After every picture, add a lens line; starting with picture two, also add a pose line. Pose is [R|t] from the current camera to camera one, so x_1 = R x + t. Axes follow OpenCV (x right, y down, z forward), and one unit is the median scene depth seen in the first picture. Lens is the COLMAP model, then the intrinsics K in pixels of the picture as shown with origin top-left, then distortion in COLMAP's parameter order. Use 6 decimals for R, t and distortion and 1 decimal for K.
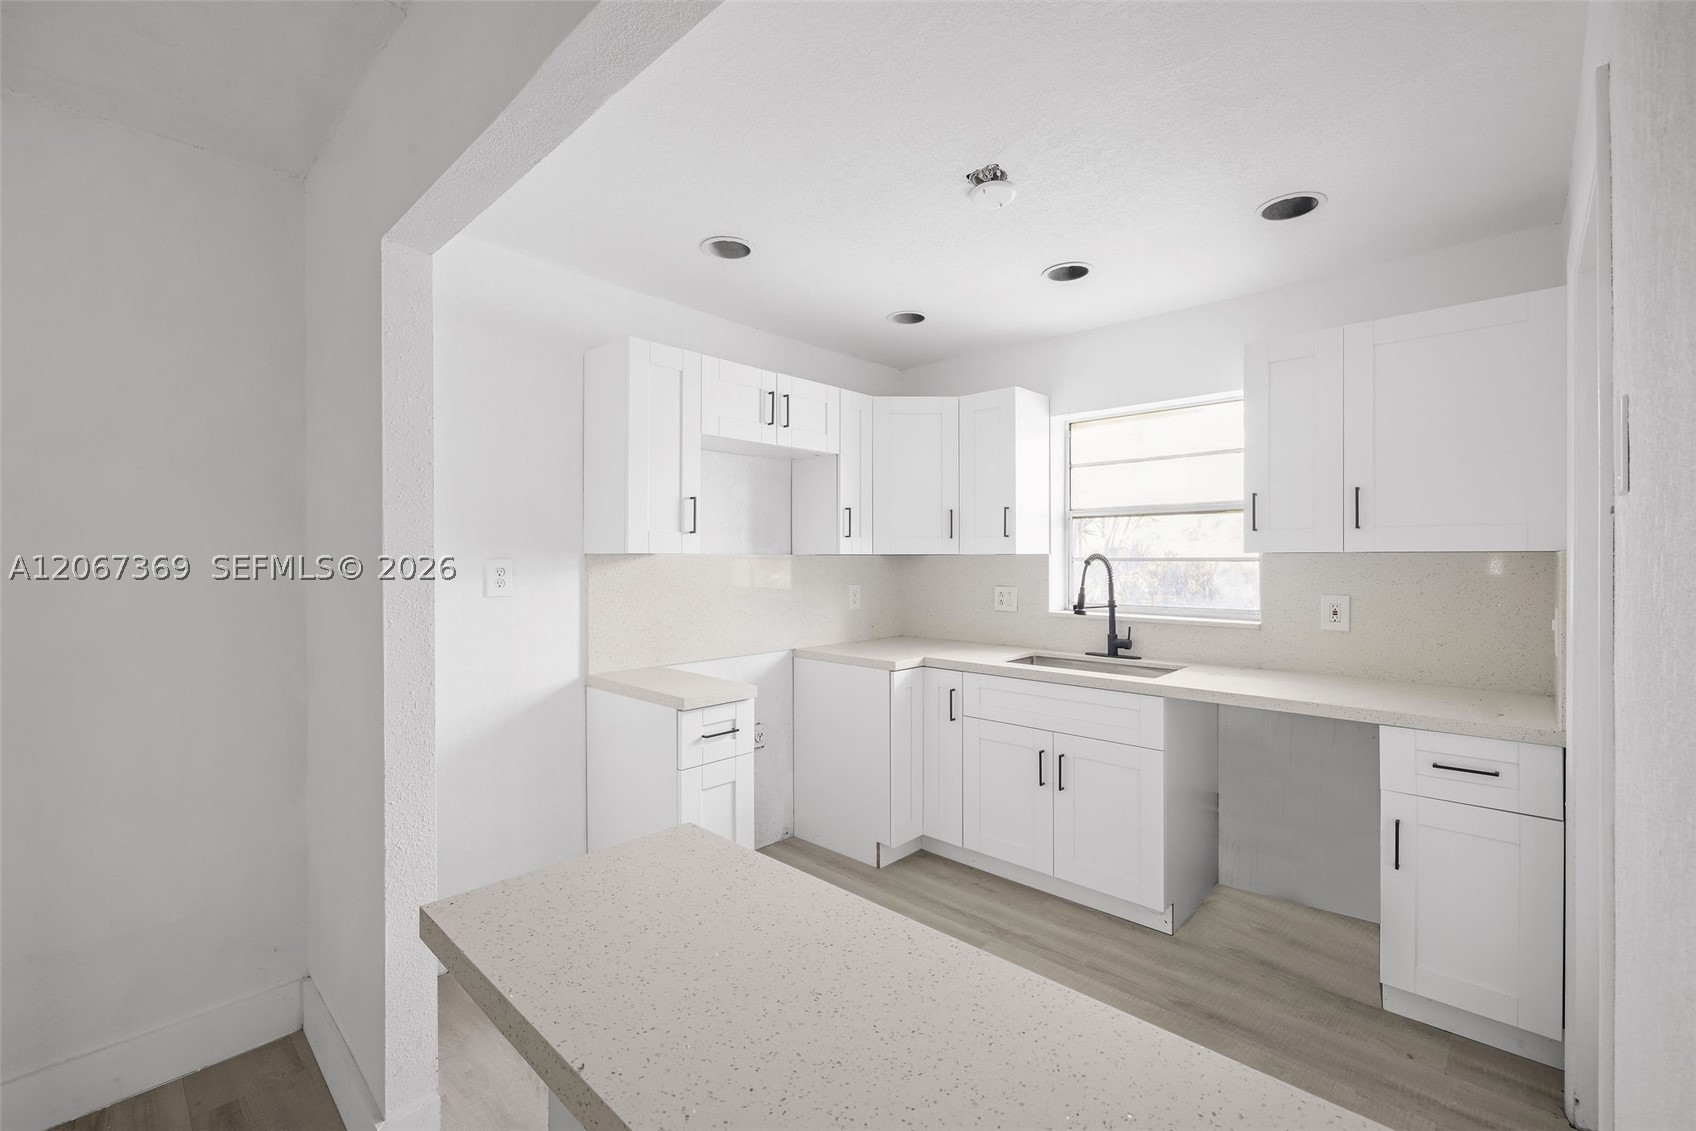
lens RADIAL K [[720.4, 0, 845.0], [0, 720.4, 558.0], [0, 0, 1]] dist [0.001776, 0.000175]
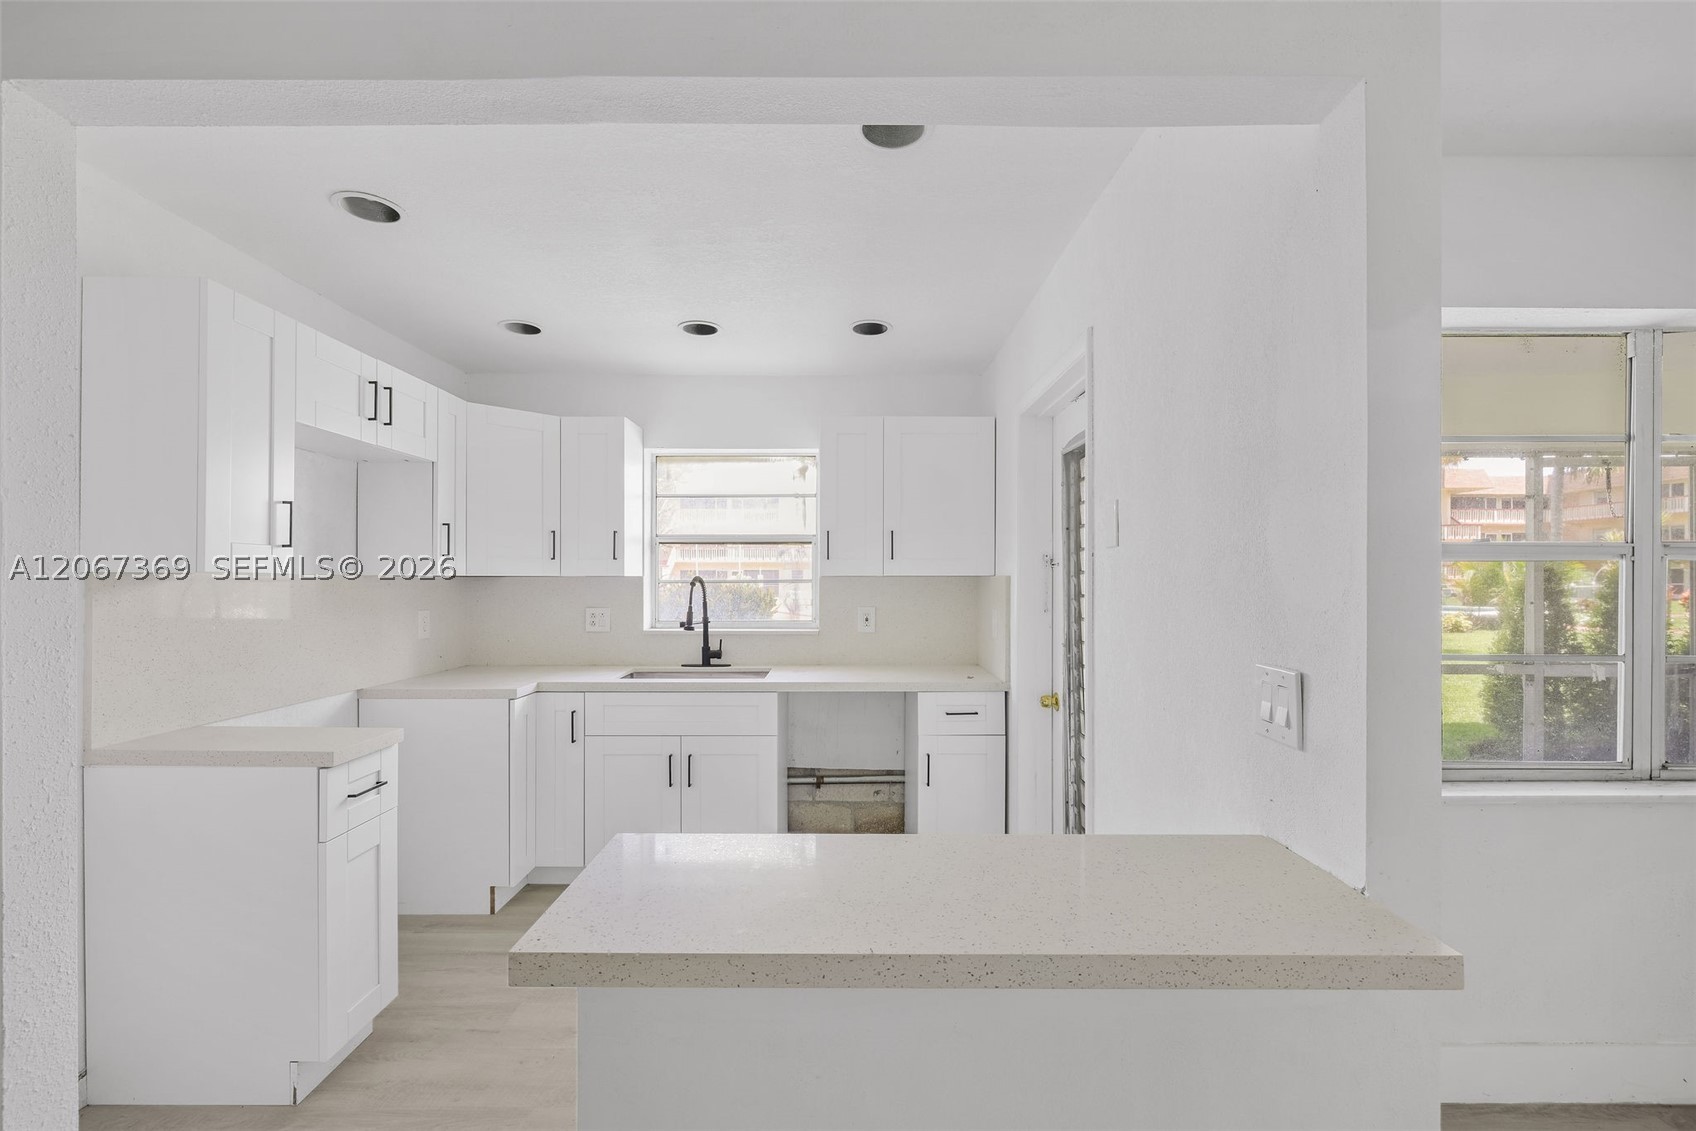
lens RADIAL K [[728.3, 0, 841.7], [0, 728.3, 579.5], [0, 0, 1]] dist [-0.000565, 0.000051]
pose [[0.729275, 0.002623, 0.684216, -0.273412], [-0.001045, 0.999996, -0.002719, 0.002077], [-0.684220, 0.001268, 0.729275, 0.008971]]
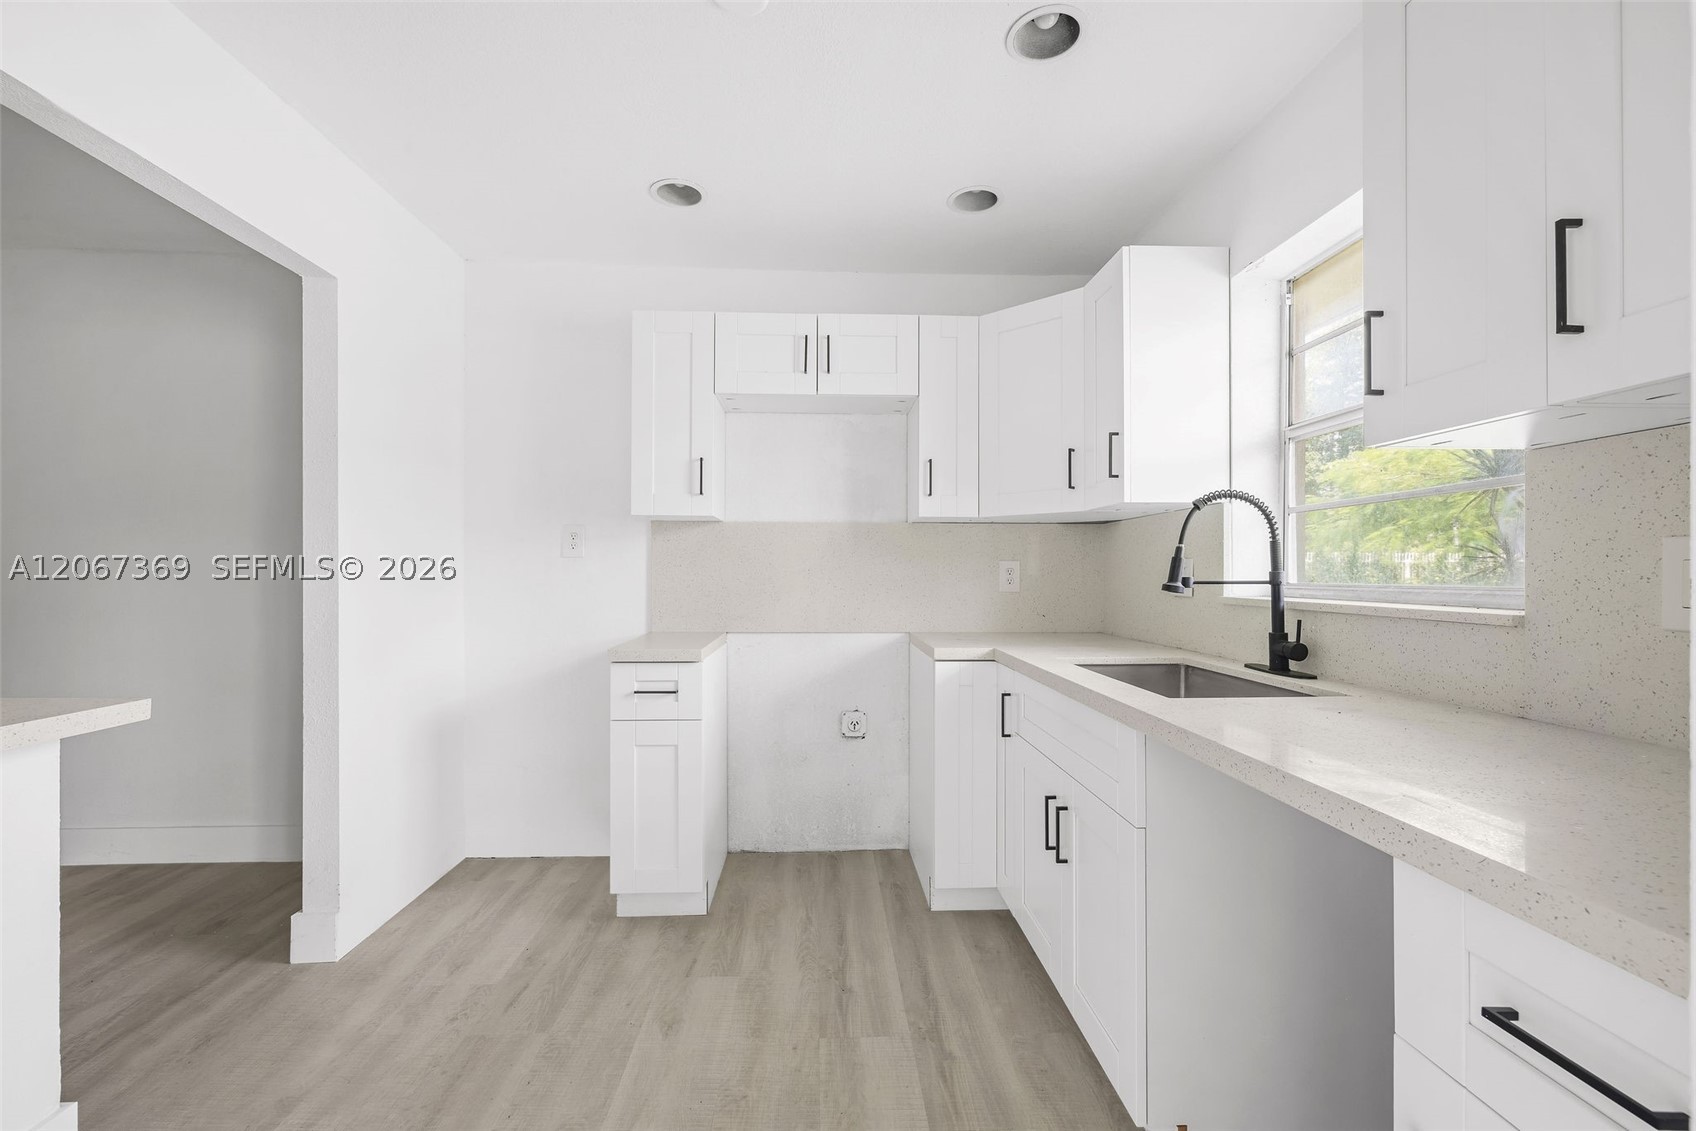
lens RADIAL K [[728.7, 0, 839.9], [0, 728.7, 567.3], [0, 0, 1]] dist [-0.000141, 0.000022]
pose [[0.711035, -0.000381, -0.703156, 0.547931], [-0.004292, 0.999979, -0.004882, 0.060870], [0.703143, 0.006489, 0.711019, 0.368059]]
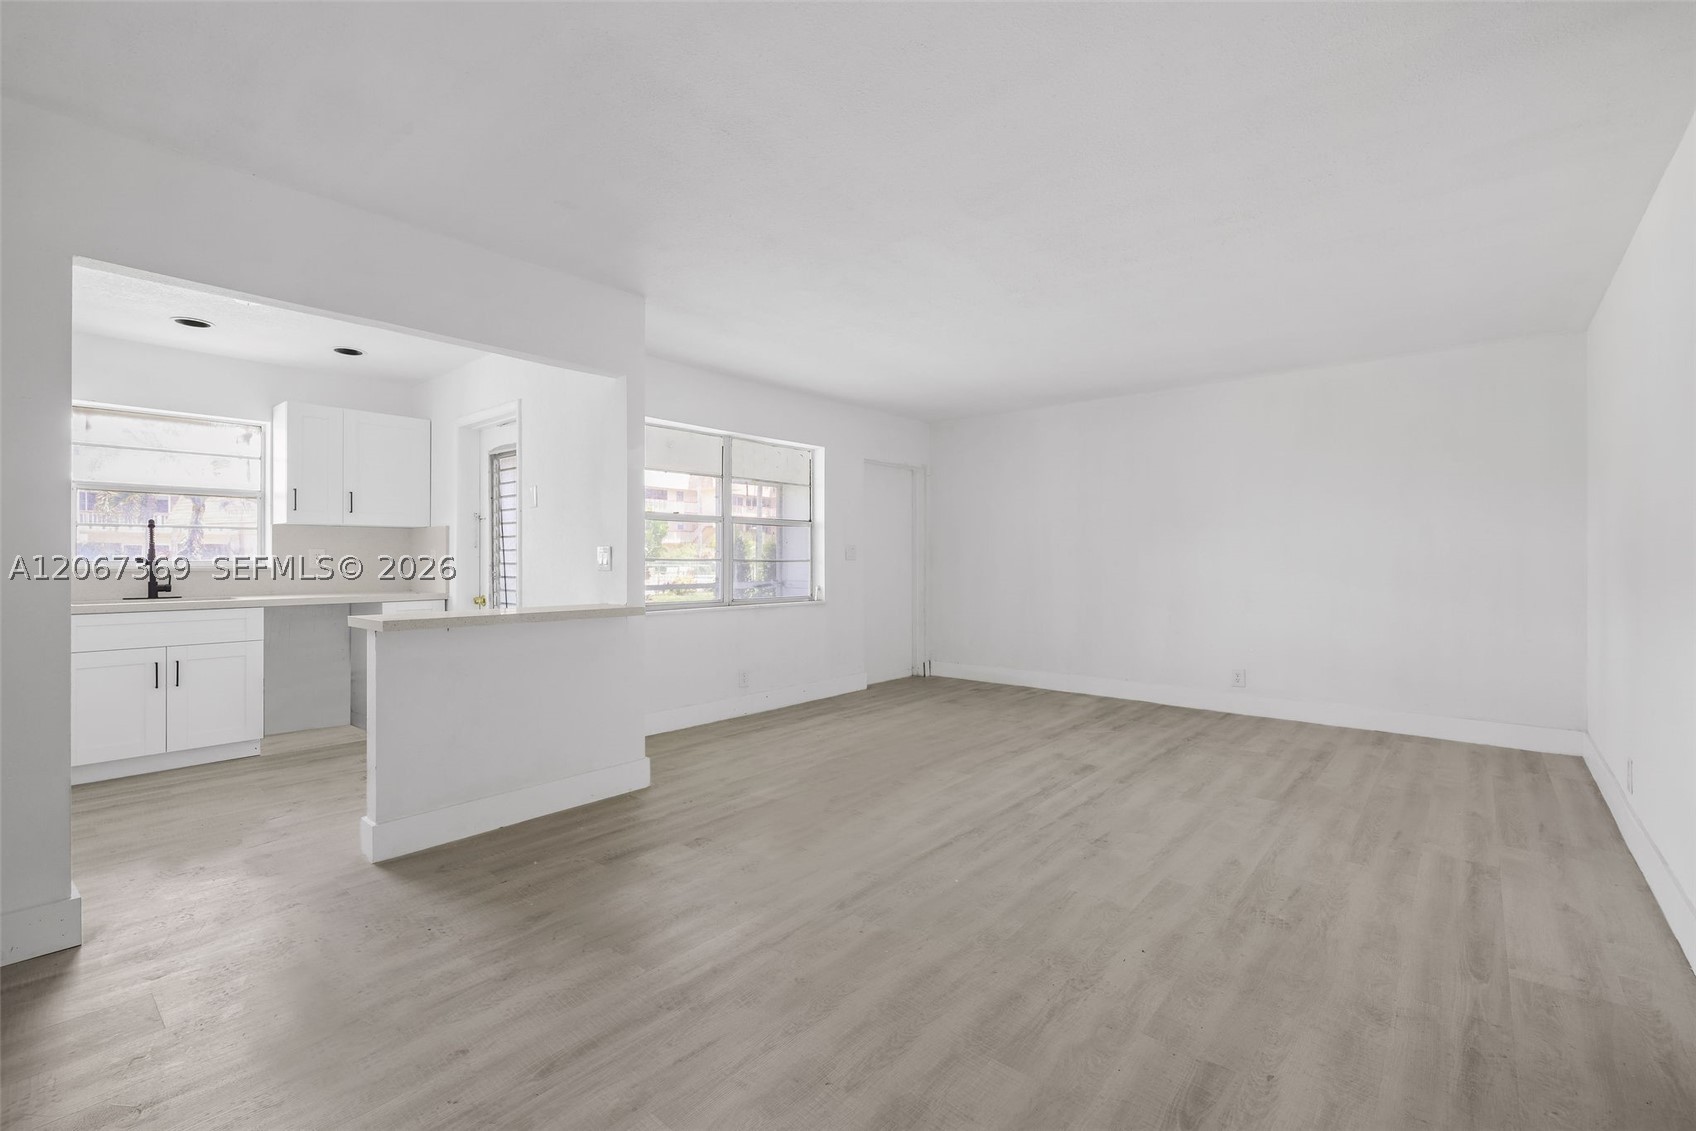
lens RADIAL K [[728.7, 0, 839.9], [0, 728.7, 567.3], [0, 0, 1]] dist [-0.000141, 0.000022]
pose [[-0.043787, -0.006794, 0.999018, -1.050341], [0.001277, 0.999976, 0.006856, 0.074972], [-0.999040, 0.001576, -0.043777, -0.201193]]
